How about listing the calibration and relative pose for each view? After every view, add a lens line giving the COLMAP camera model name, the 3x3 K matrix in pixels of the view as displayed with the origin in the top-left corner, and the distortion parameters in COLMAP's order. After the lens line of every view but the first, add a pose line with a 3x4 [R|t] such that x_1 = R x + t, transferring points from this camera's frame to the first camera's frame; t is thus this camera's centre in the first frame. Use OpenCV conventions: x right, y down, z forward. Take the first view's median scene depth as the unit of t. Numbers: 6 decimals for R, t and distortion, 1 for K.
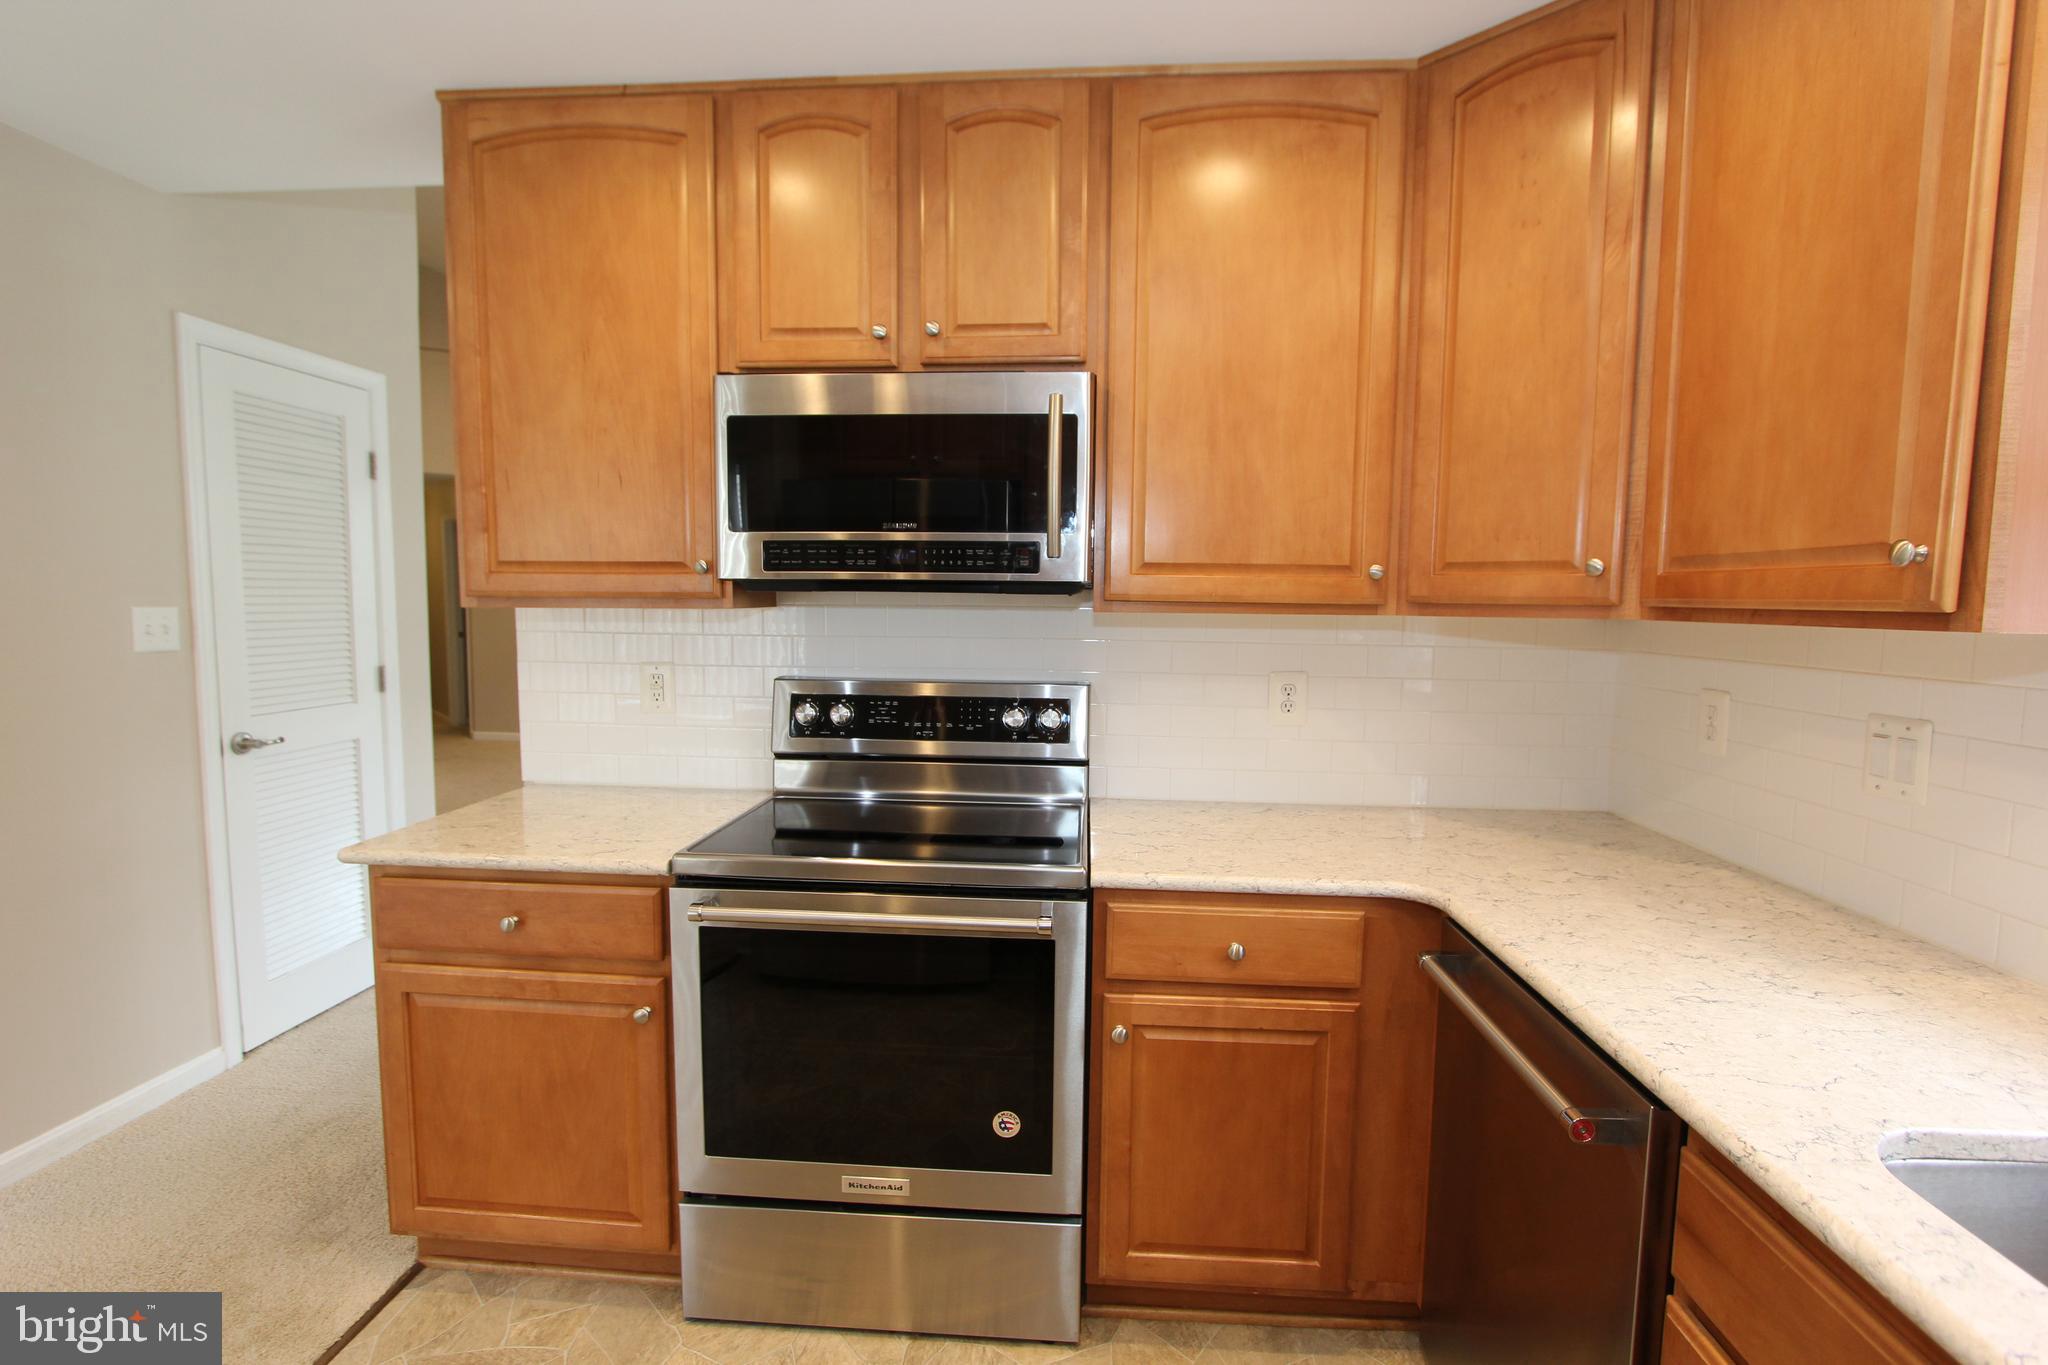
lens RADIAL K [[951.4, 0, 1022.4], [0, 951.4, 687.6], [0, 0, 1]] dist [-0.024455, 0.006468]
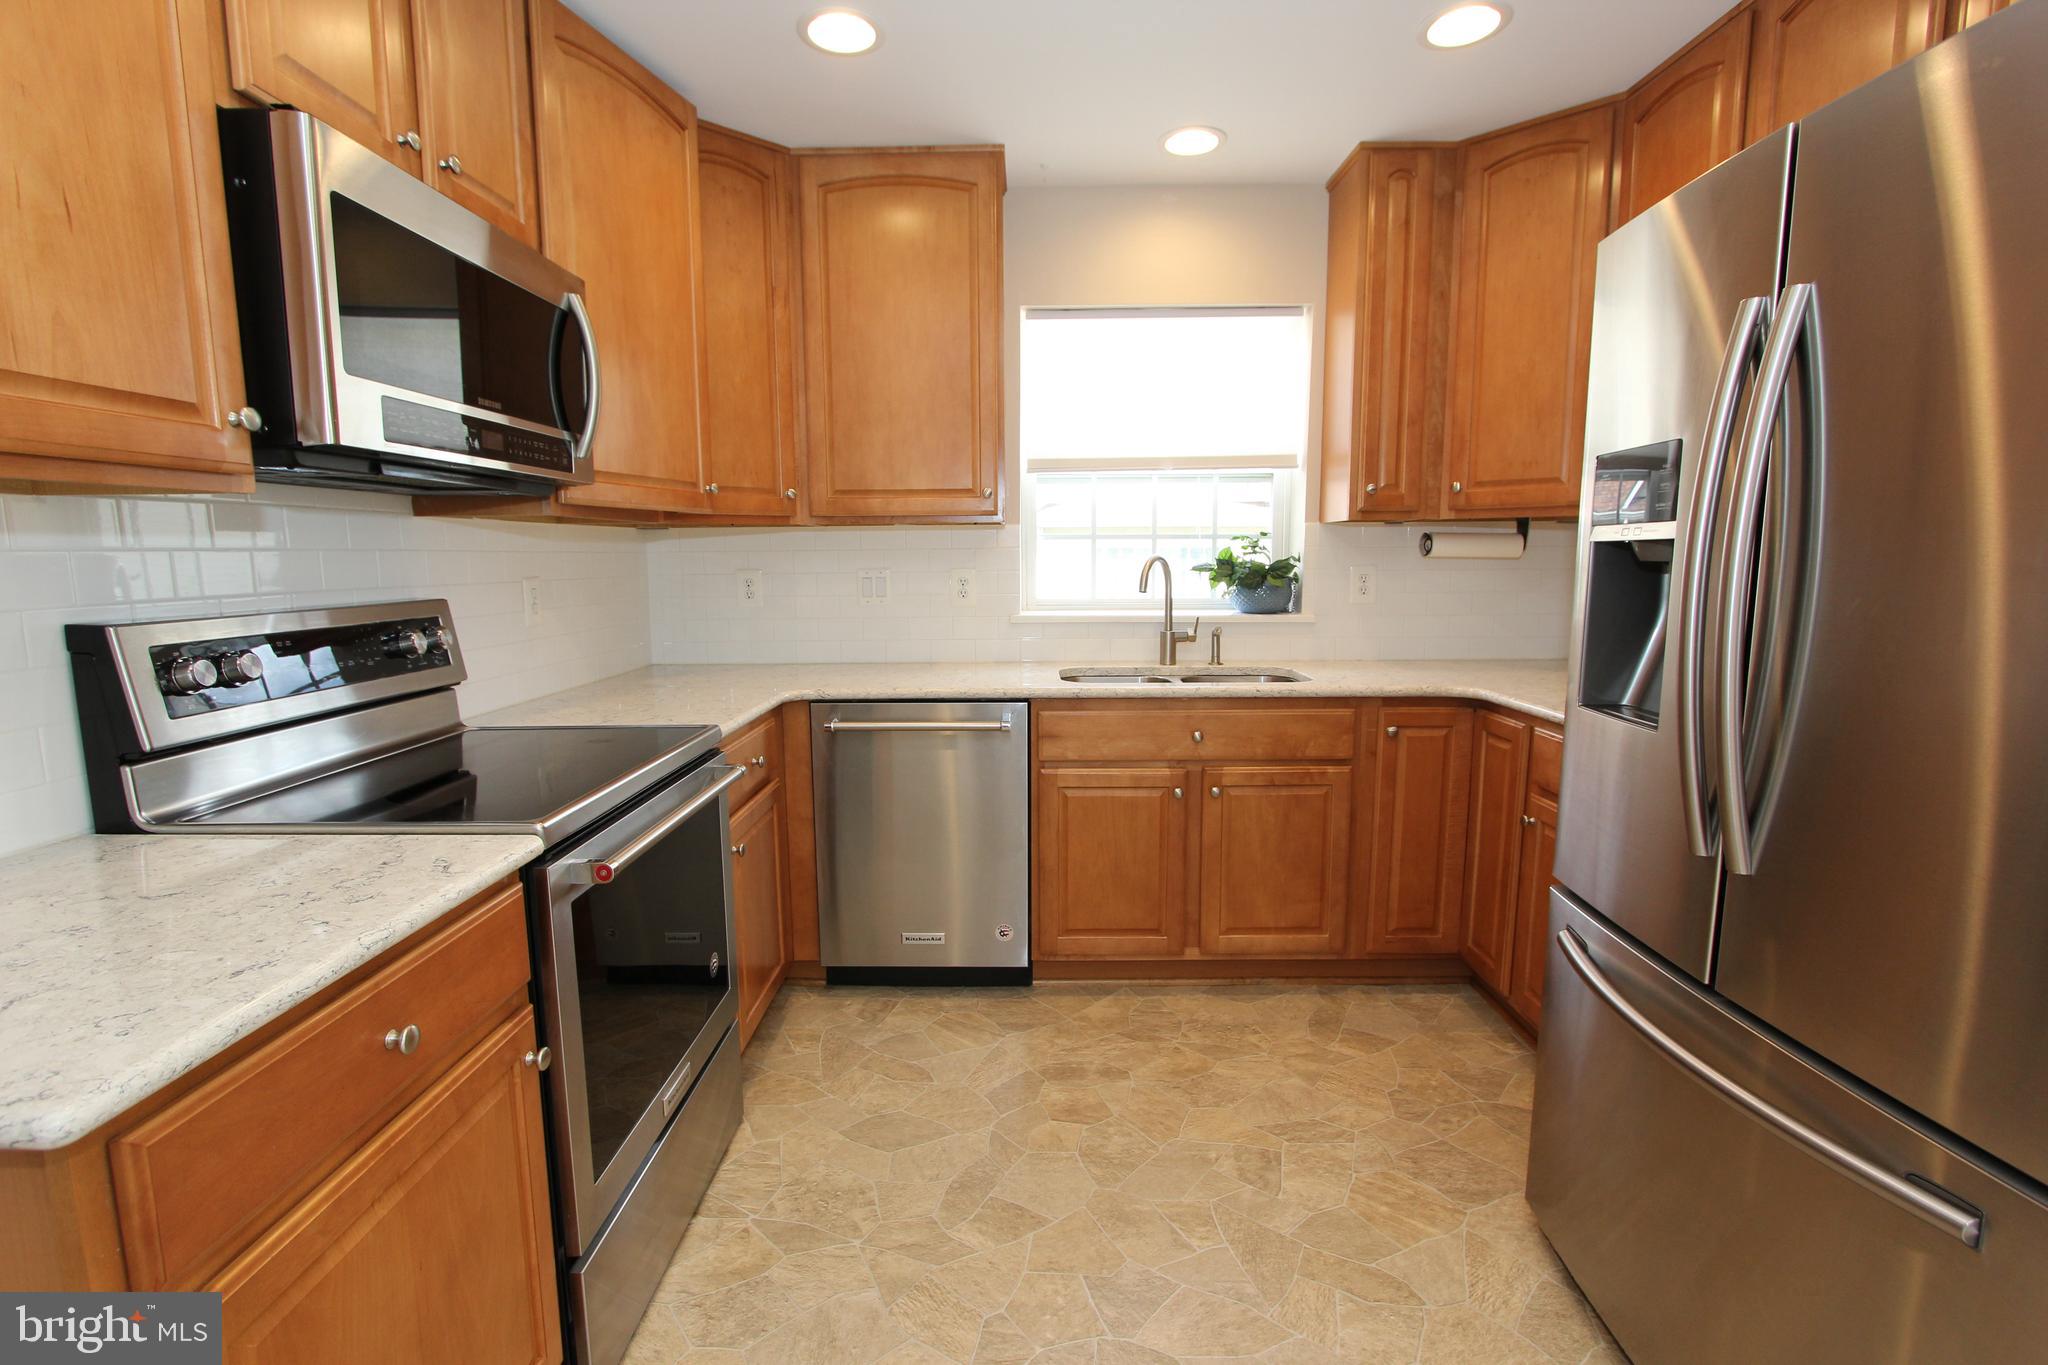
lens RADIAL K [[951.4, 0, 1022.4], [0, 951.4, 687.6], [0, 0, 1]] dist [-0.024455, 0.006468]
pose [[-0.061747, -0.149695, 0.986802, -1.086131], [0.099540, 0.982836, 0.155322, -0.005262], [-0.993116, 0.107817, -0.045787, 0.635721]]
